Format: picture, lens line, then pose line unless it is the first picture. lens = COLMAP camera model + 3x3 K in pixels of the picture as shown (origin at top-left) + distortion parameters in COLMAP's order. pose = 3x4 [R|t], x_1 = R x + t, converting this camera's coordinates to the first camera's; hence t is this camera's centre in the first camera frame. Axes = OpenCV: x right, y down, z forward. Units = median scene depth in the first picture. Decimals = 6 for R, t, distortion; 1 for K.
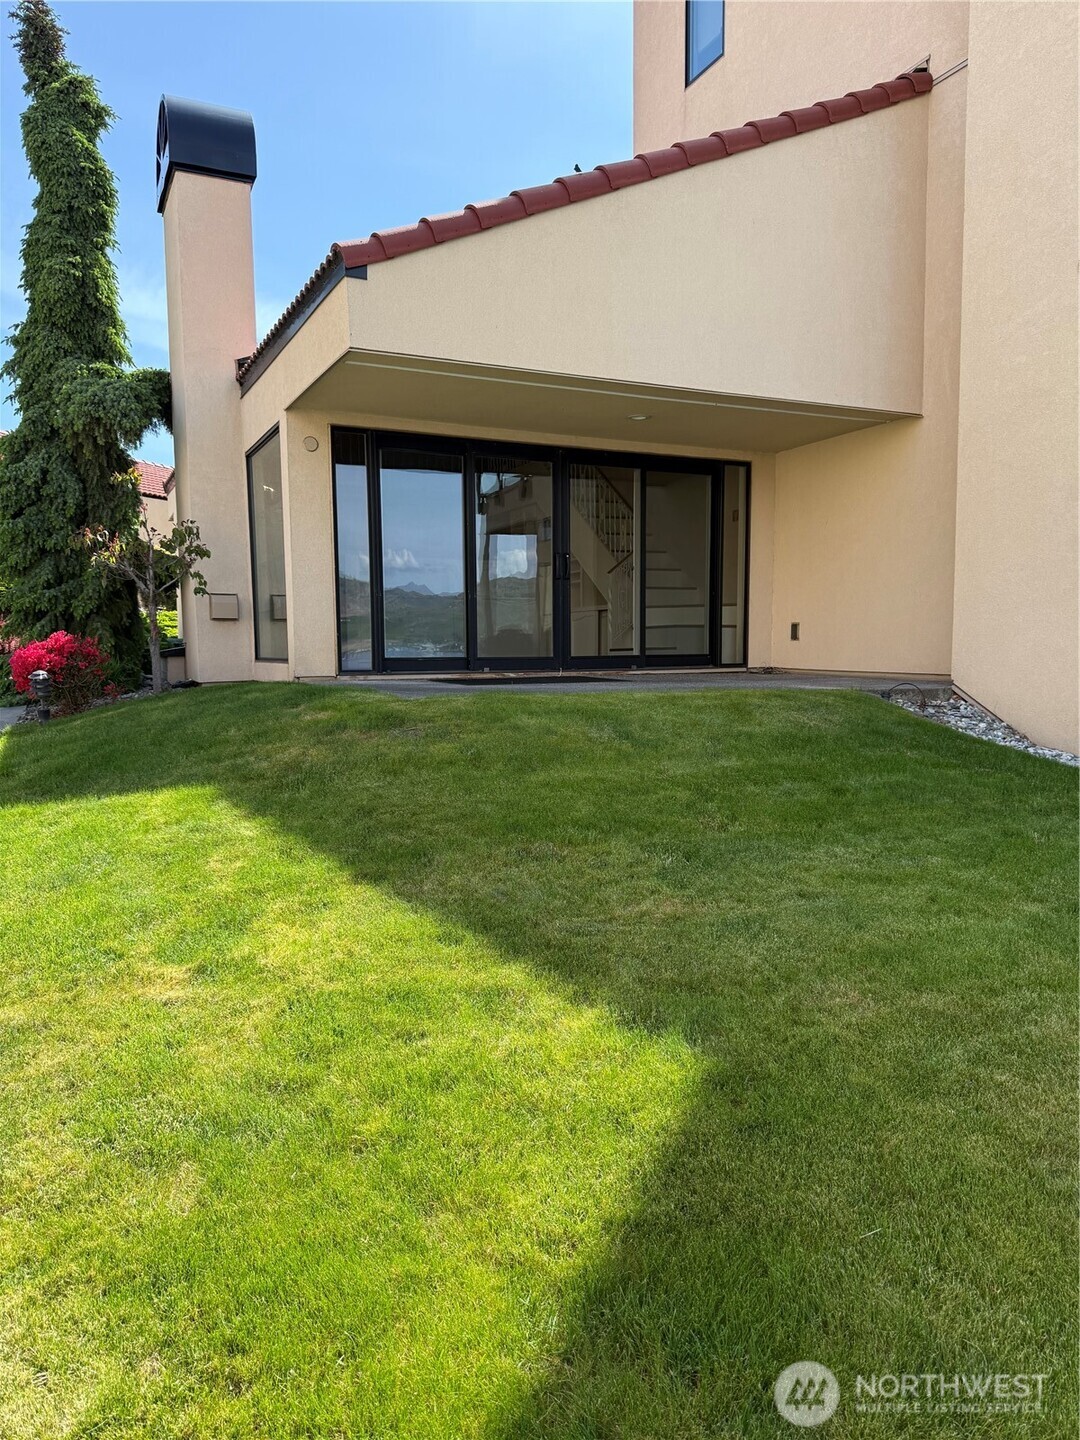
lens RADIAL K [[1011.3, 0, 540.0], [0, 1011.3, 720.0], [0, 0, 1]] dist [0.098889, 0.000128]
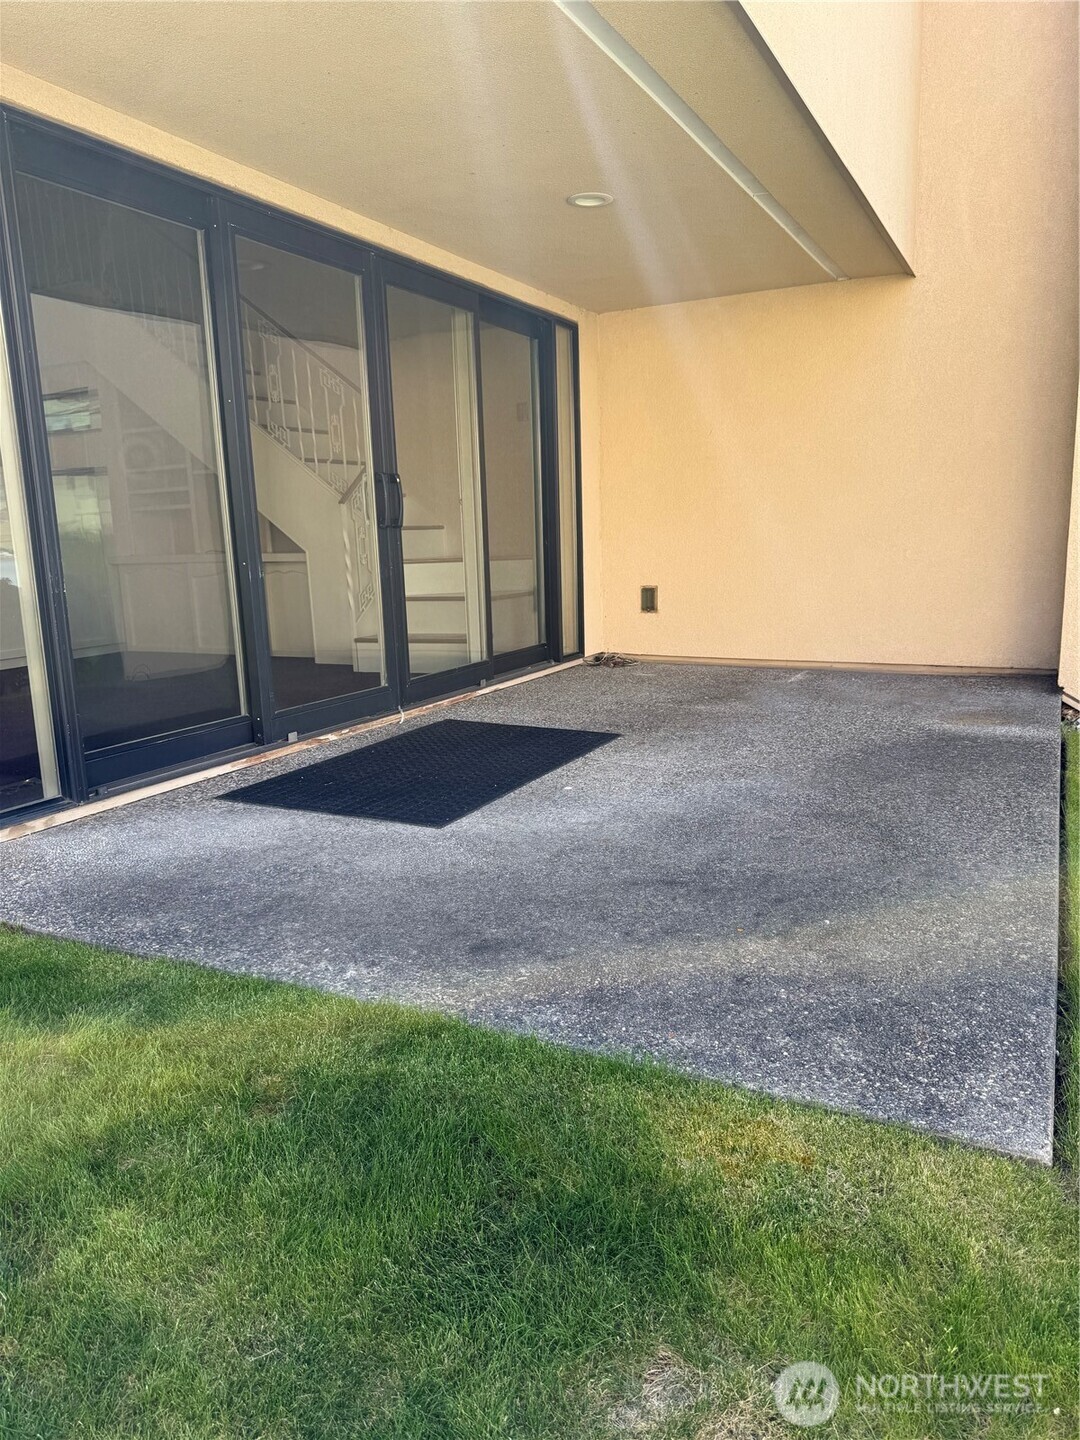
lens RADIAL K [[1011.3, 0, 540.0], [0, 1011.3, 720.0], [0, 0, 1]] dist [0.098889, 0.000128]
pose [[0.797833, -0.122344, 0.590334, -0.204494], [0.065286, 0.990967, 0.117139, -0.091008], [-0.599333, -0.054917, 0.798614, 0.511301]]
